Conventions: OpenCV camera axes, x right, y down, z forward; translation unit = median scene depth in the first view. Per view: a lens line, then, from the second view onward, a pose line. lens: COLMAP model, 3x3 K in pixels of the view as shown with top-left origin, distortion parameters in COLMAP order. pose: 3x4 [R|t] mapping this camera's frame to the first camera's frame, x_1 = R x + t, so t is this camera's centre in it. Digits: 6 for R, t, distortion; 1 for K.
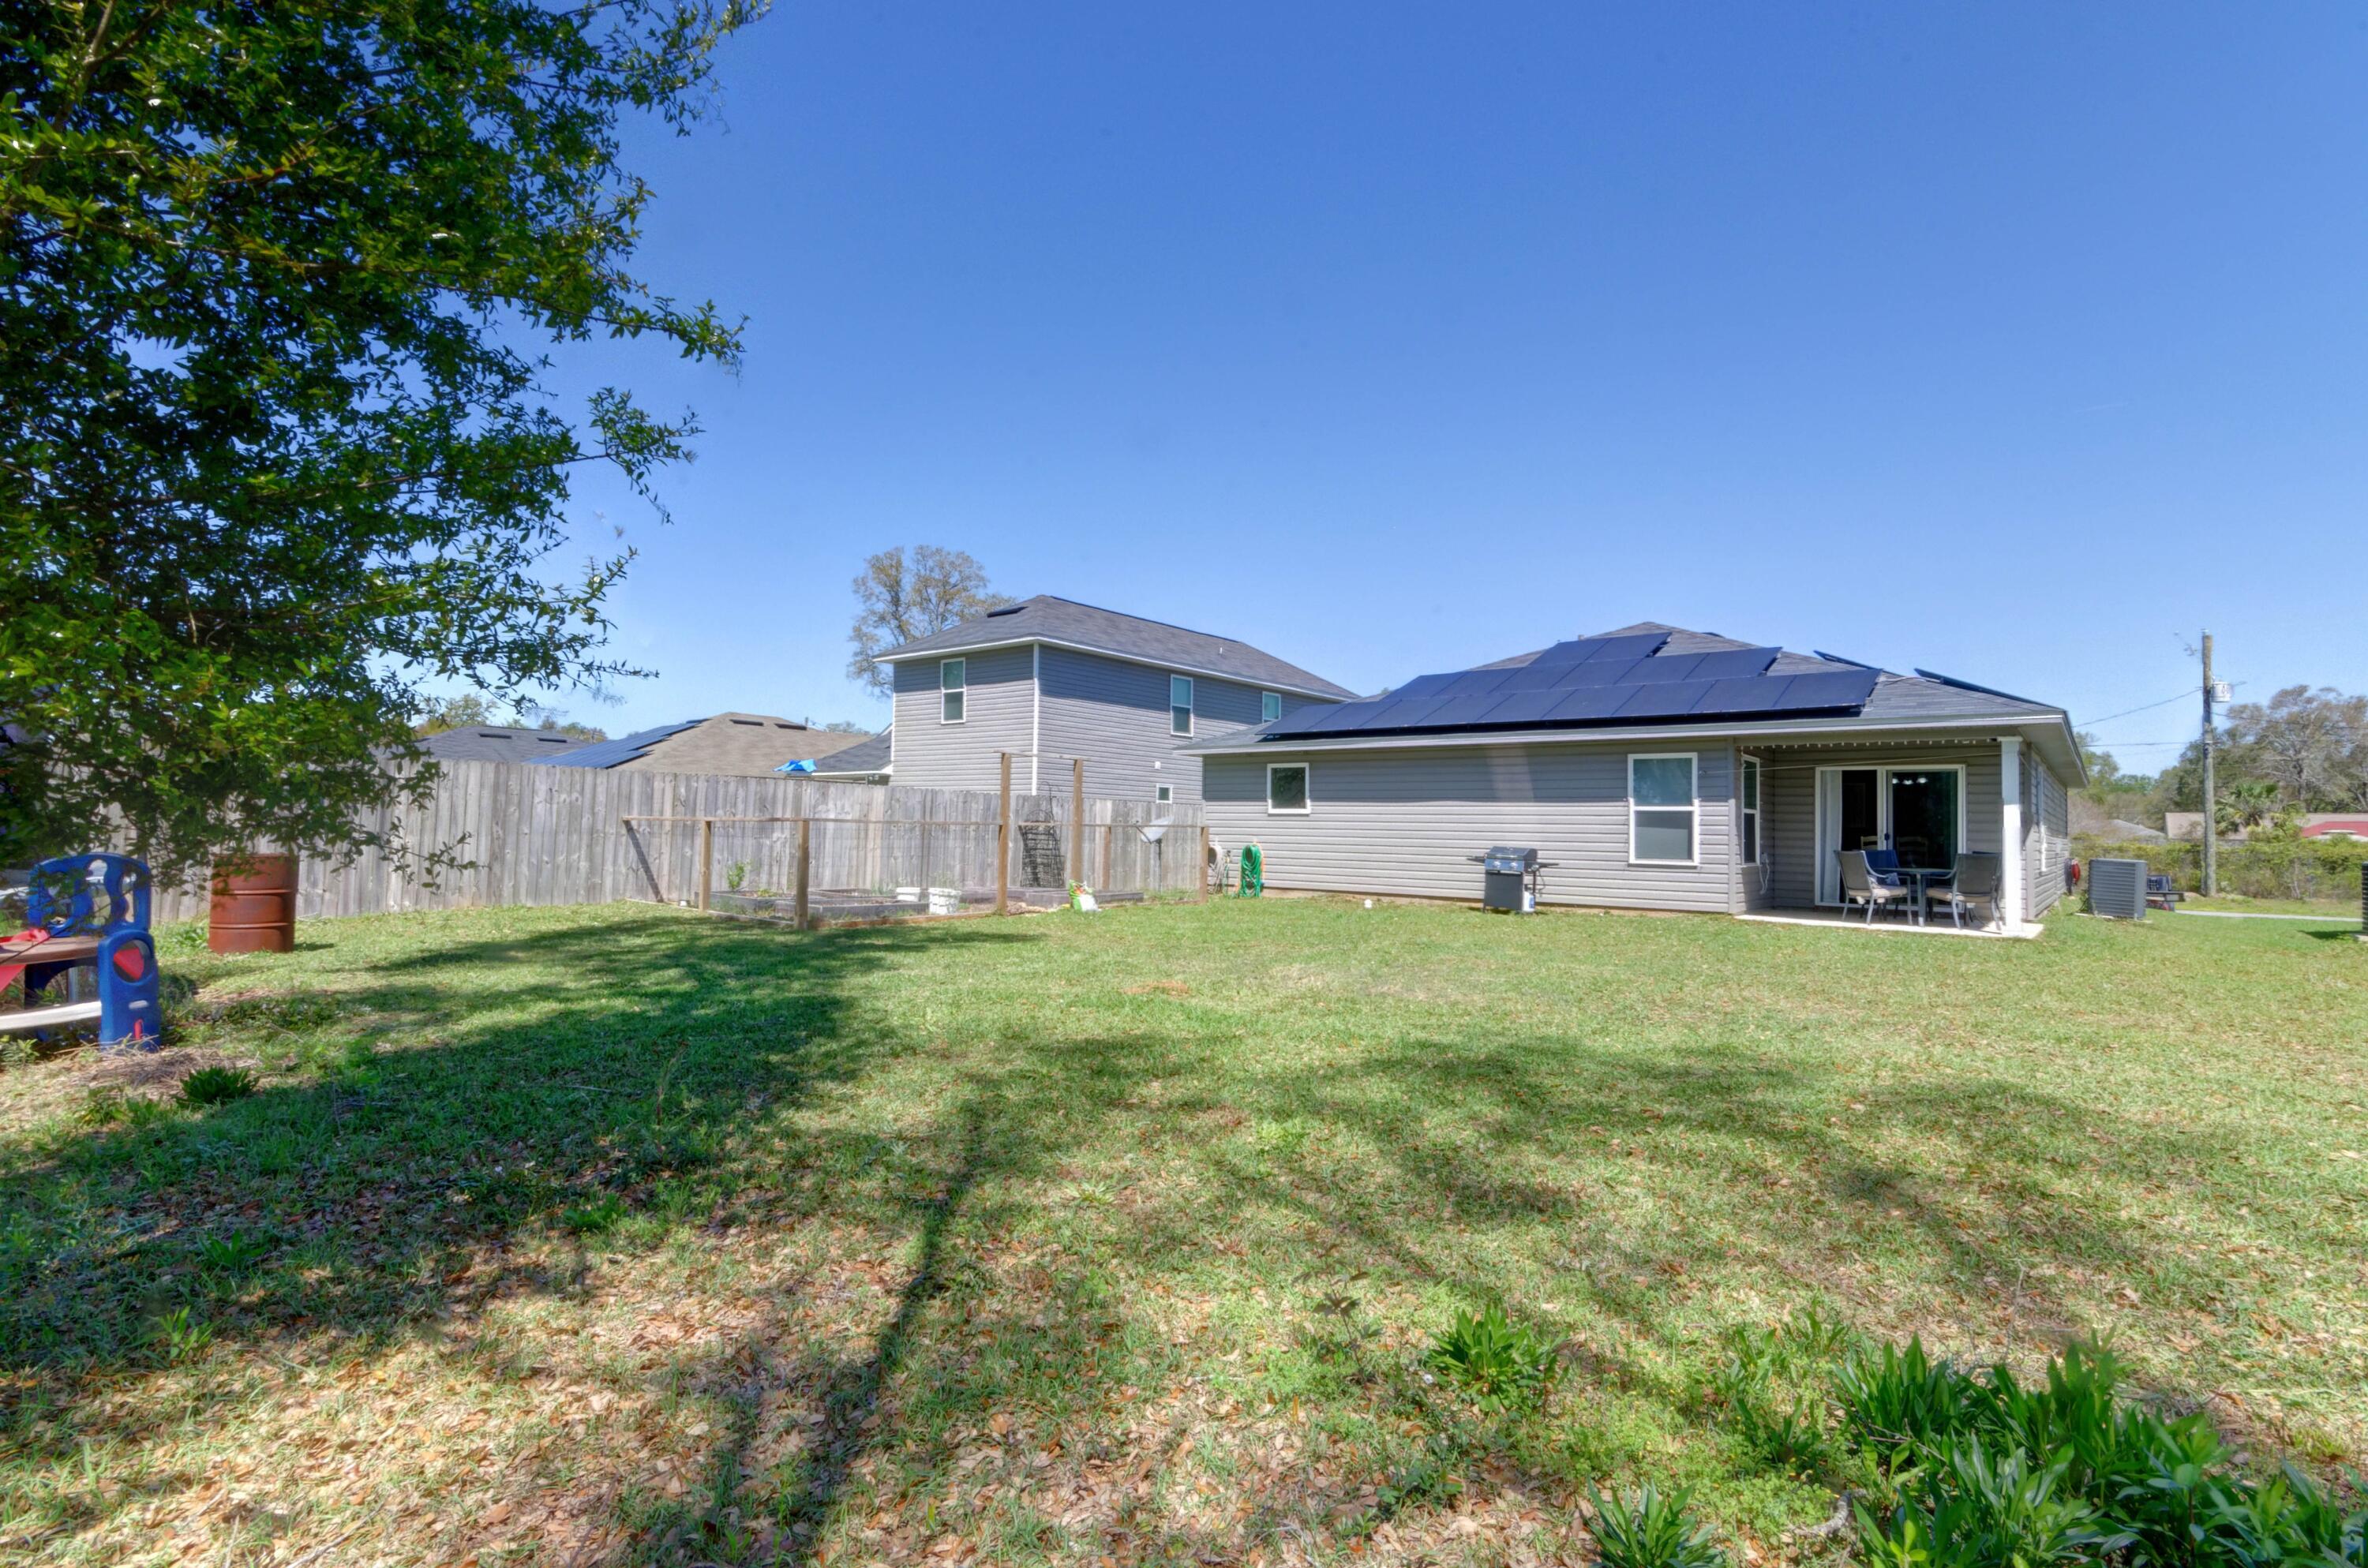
lens RADIAL K [[1134.4, 0, 1185.9], [0, 1134.4, 776.9], [0, 0, 1]] dist [0.009216, -0.003607]
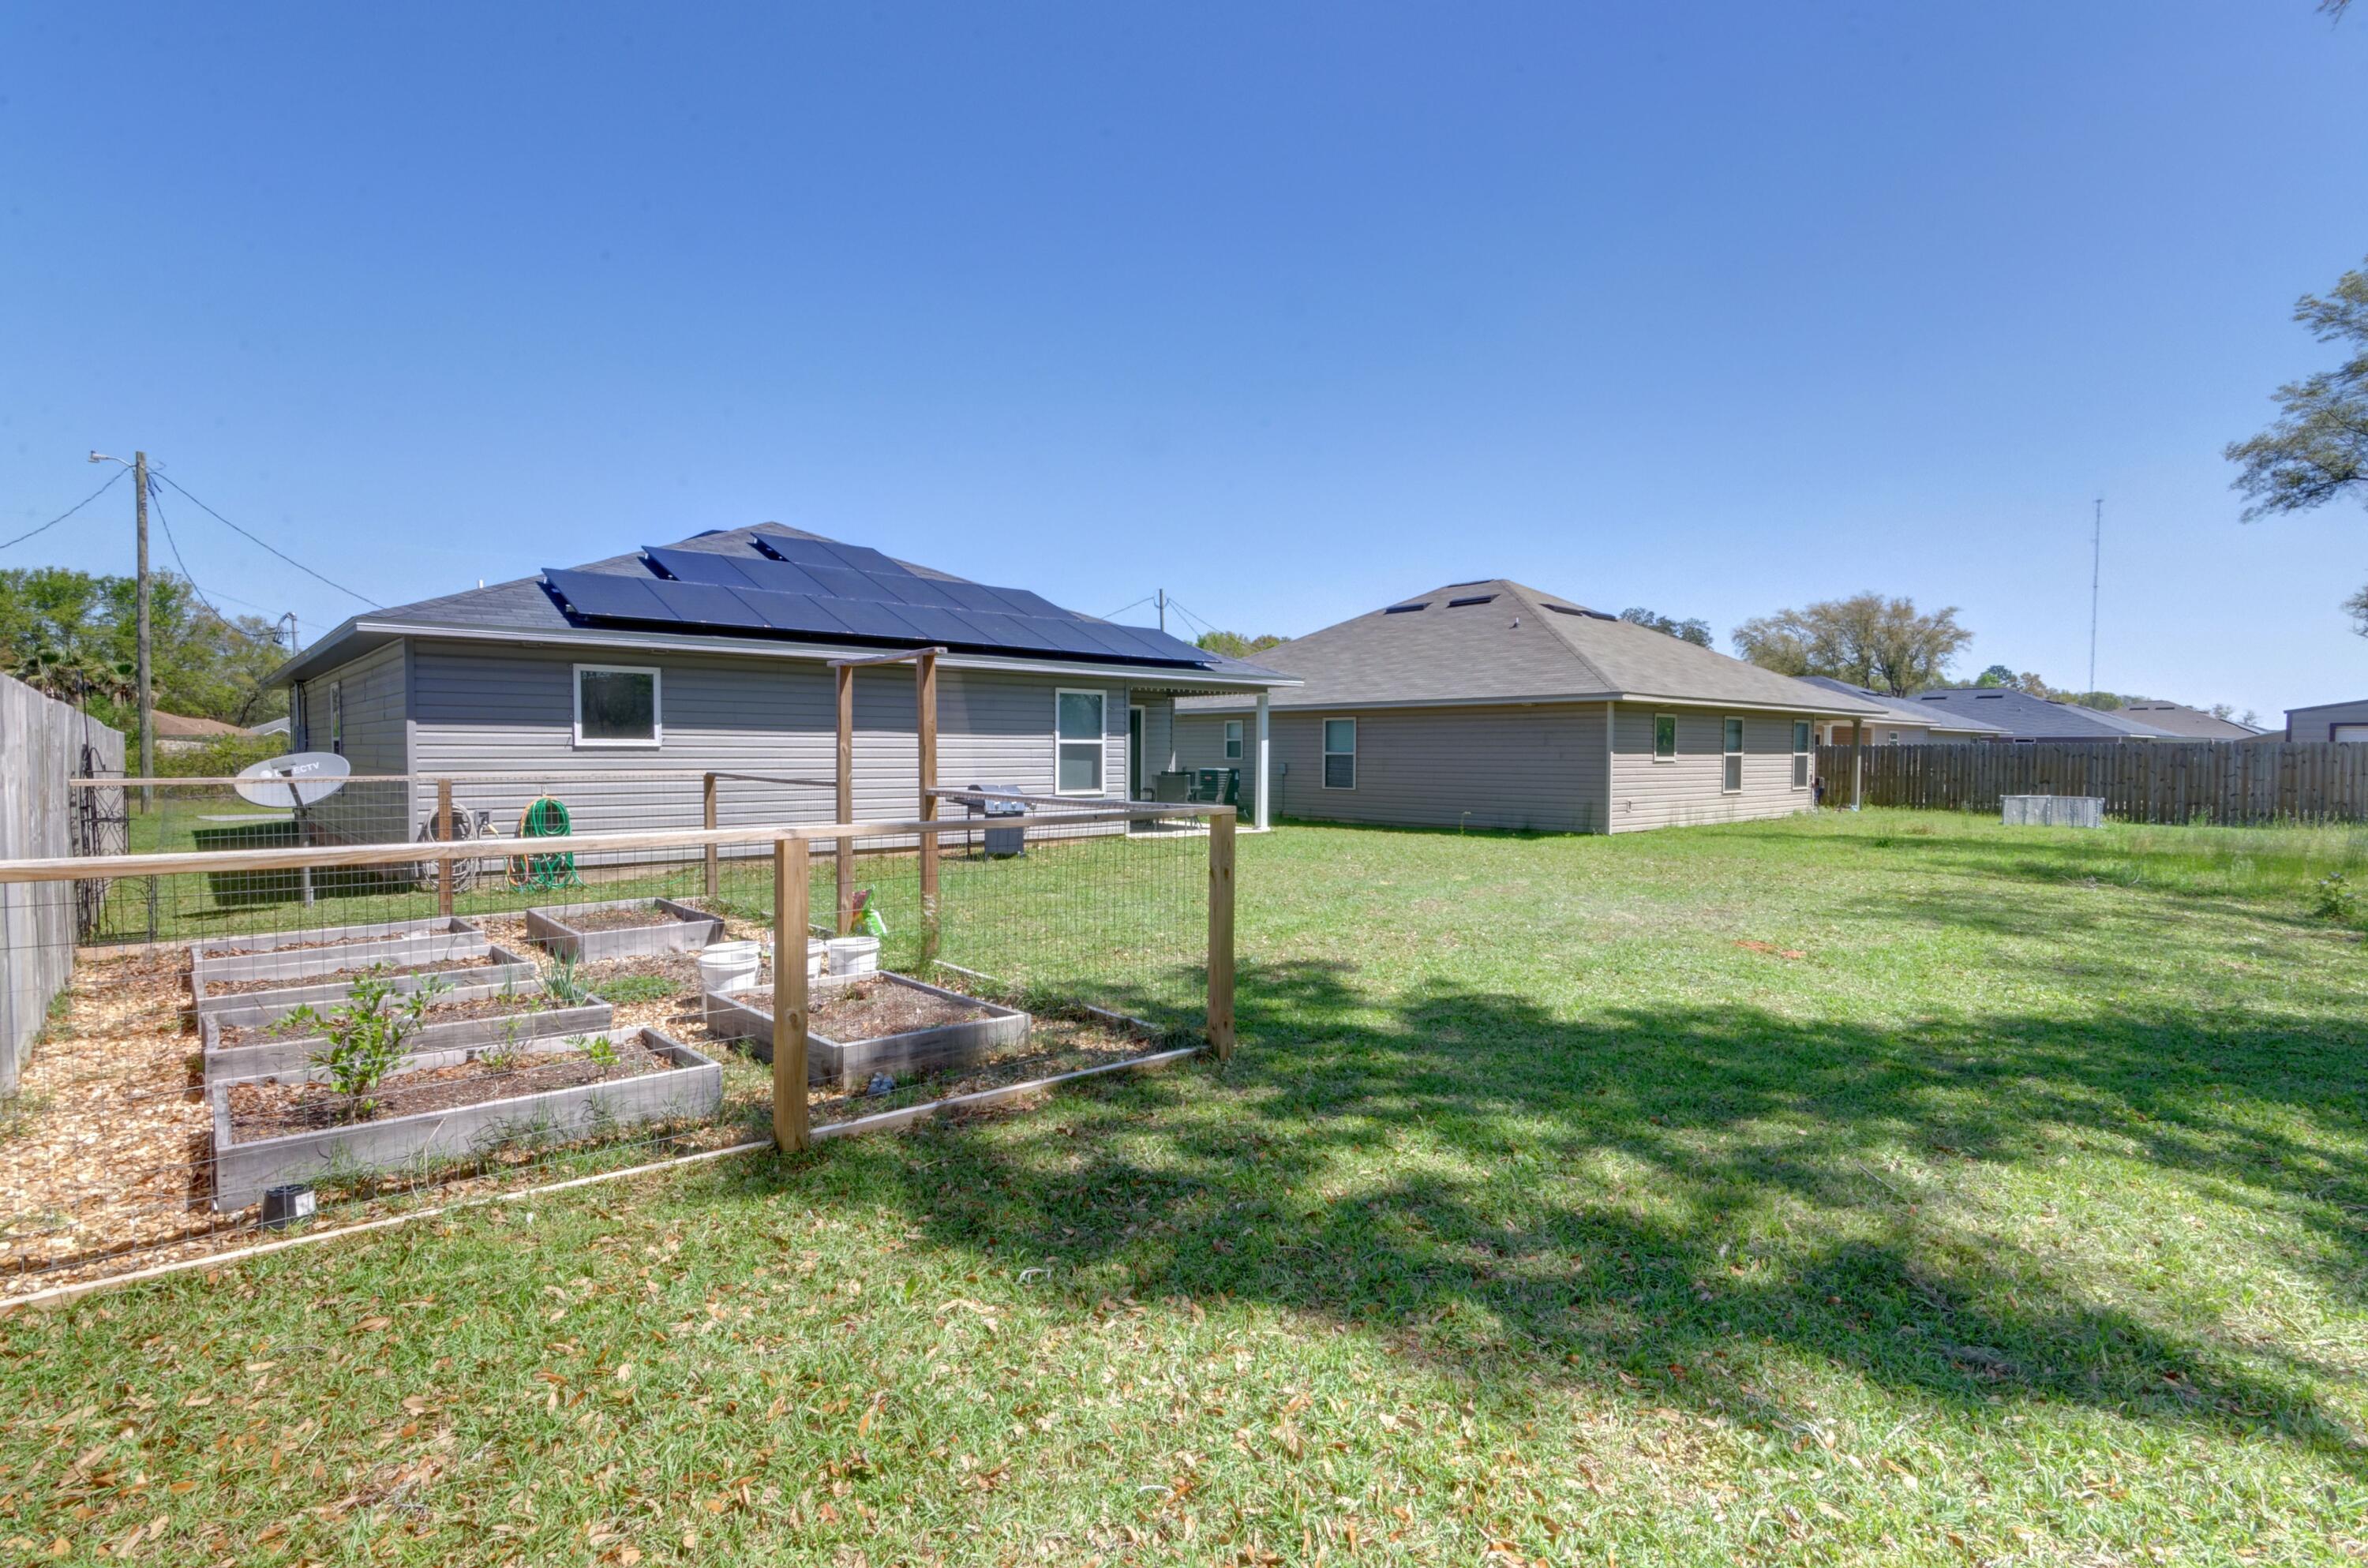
lens RADIAL K [[1134.4, 0, 1184.6], [0, 1134.4, 774.1], [0, 0, 1]] dist [0.009216, -0.003607]
pose [[0.163281, -0.041319, 0.985714, -0.560042], [-0.049967, 0.997494, 0.050089, 0.000309], [-0.985314, -0.057432, 0.160807, 0.678855]]
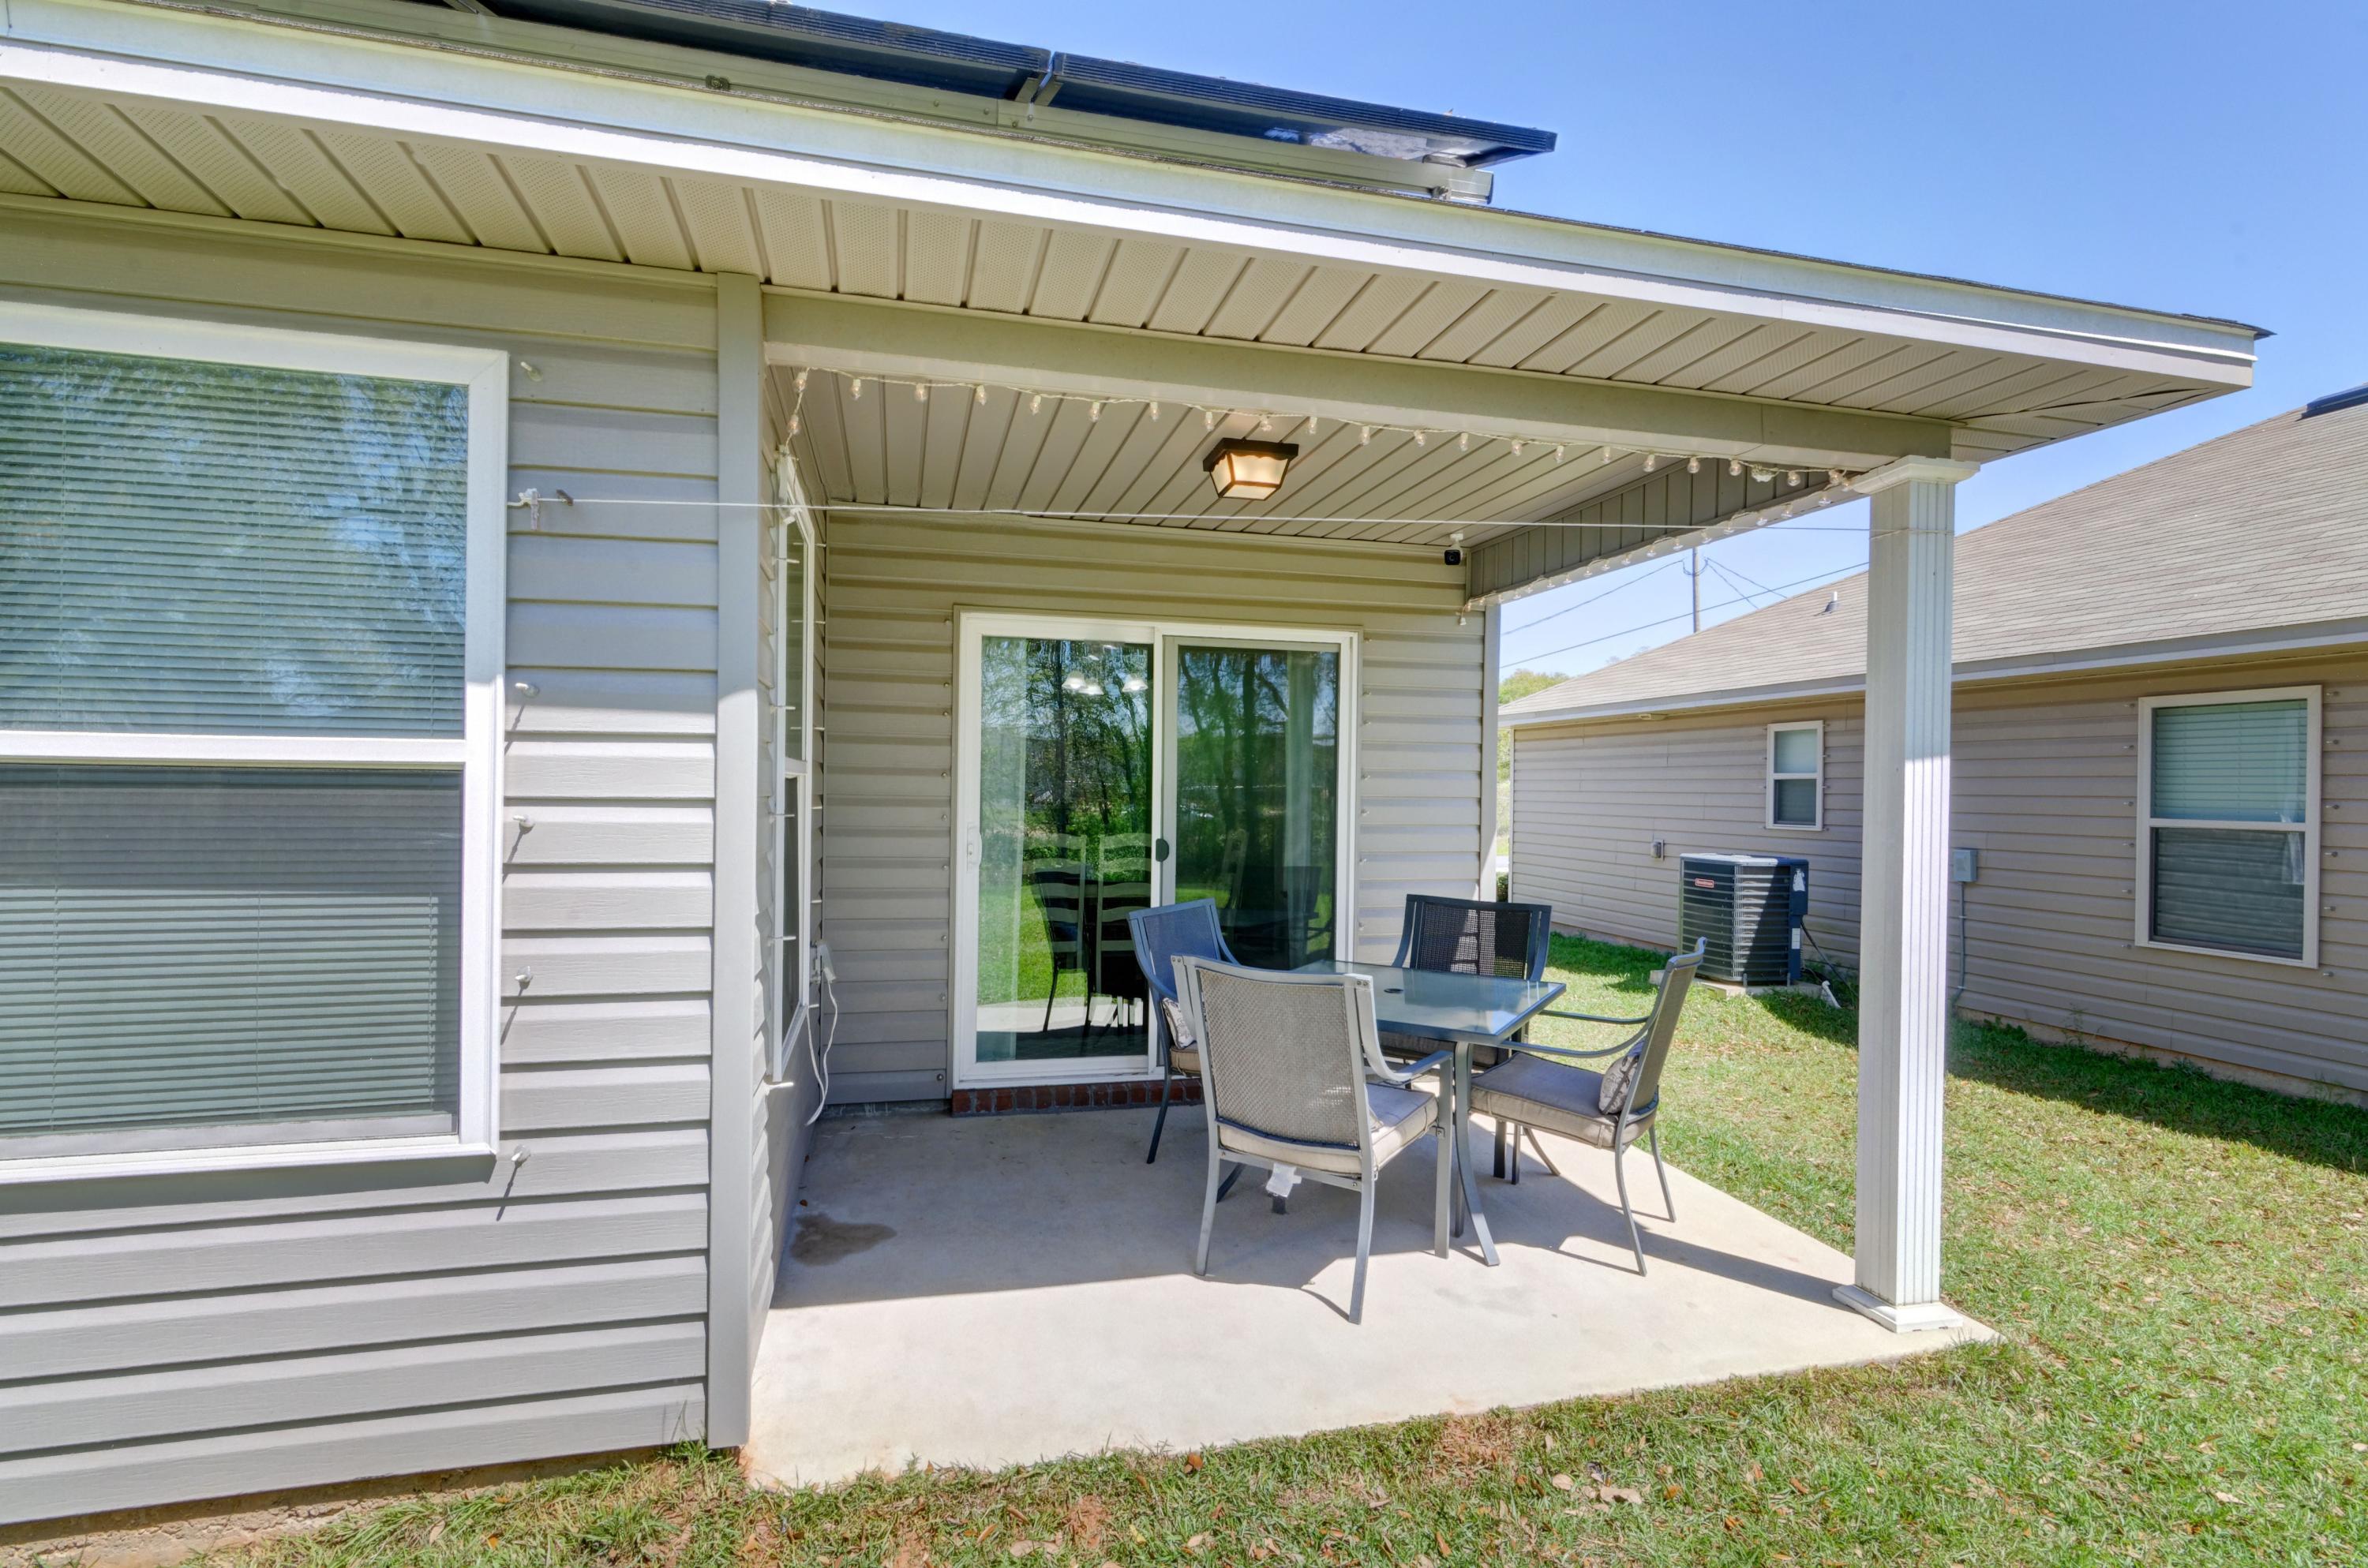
lens RADIAL K [[1134.4, 0, 1185.4], [0, 1134.4, 780.3], [0, 0, 1]] dist [0.009216, -0.003607]
pose [[0.598233, -0.006874, 0.801293, 0.352368], [-0.040126, 0.998452, 0.038523, 0.020445], [-0.800317, -0.055198, 0.597031, 0.769908]]
